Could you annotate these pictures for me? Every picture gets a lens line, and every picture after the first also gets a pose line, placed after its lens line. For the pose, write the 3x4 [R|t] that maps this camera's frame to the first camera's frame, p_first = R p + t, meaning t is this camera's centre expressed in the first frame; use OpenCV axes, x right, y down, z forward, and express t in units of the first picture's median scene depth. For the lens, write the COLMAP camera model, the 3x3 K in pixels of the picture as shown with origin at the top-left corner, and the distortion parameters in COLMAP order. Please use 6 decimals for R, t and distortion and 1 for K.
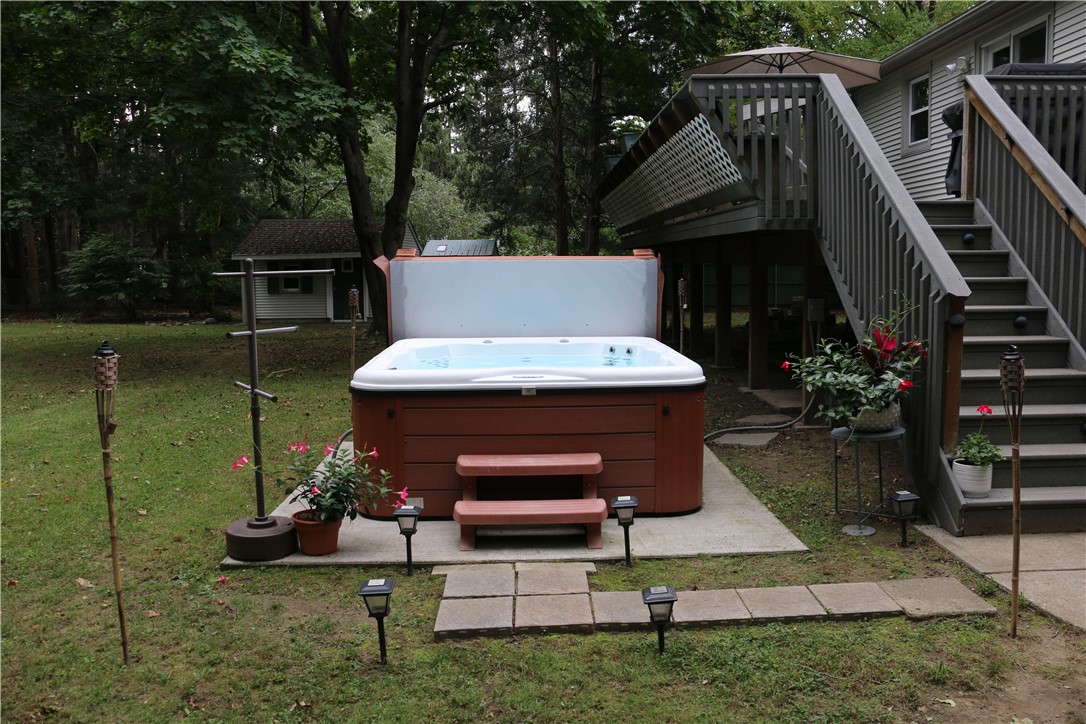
lens RADIAL K [[882.5, 0, 540.6], [0, 882.5, 346.1], [0, 0, 1]] dist [-0.197563, 0.171163]
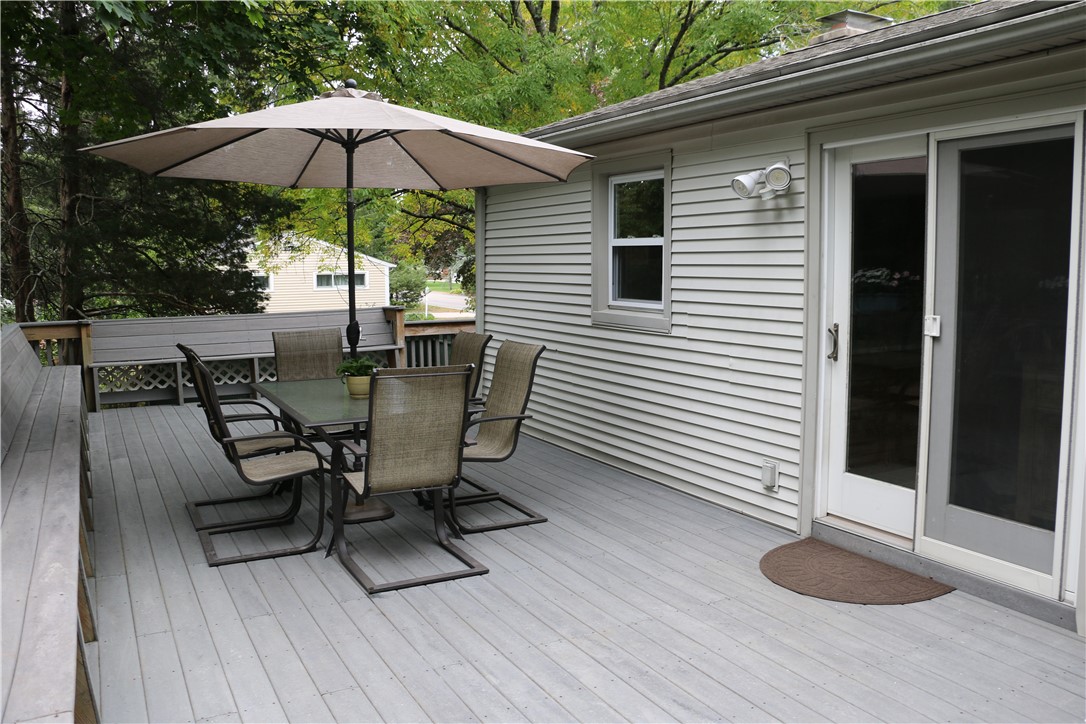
lens RADIAL K [[882.5, 0, 540.6], [0, 882.5, 346.1], [0, 0, 1]] dist [-0.197563, 0.171163]
pose [[0.885056, -0.041480, 0.463633, 0.291485], [0.040873, 0.999100, 0.011363, -0.408500], [-0.463687, 0.008893, 0.885955, 1.040931]]
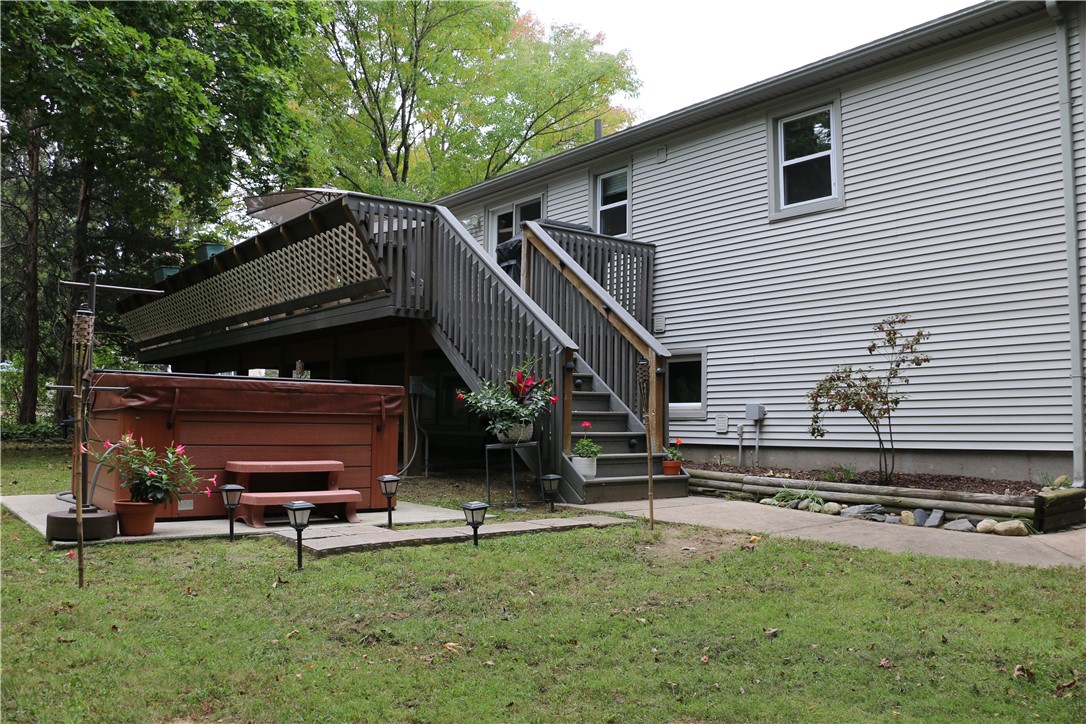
lens RADIAL K [[882.5, 0, 540.6], [0, 882.5, 346.1], [0, 0, 1]] dist [-0.197563, 0.171163]
pose [[0.789747, 0.072215, 0.609167, -0.371343], [0.038962, 0.985136, -0.167297, 0.140673], [-0.612194, 0.155857, 0.775195, -0.149345]]
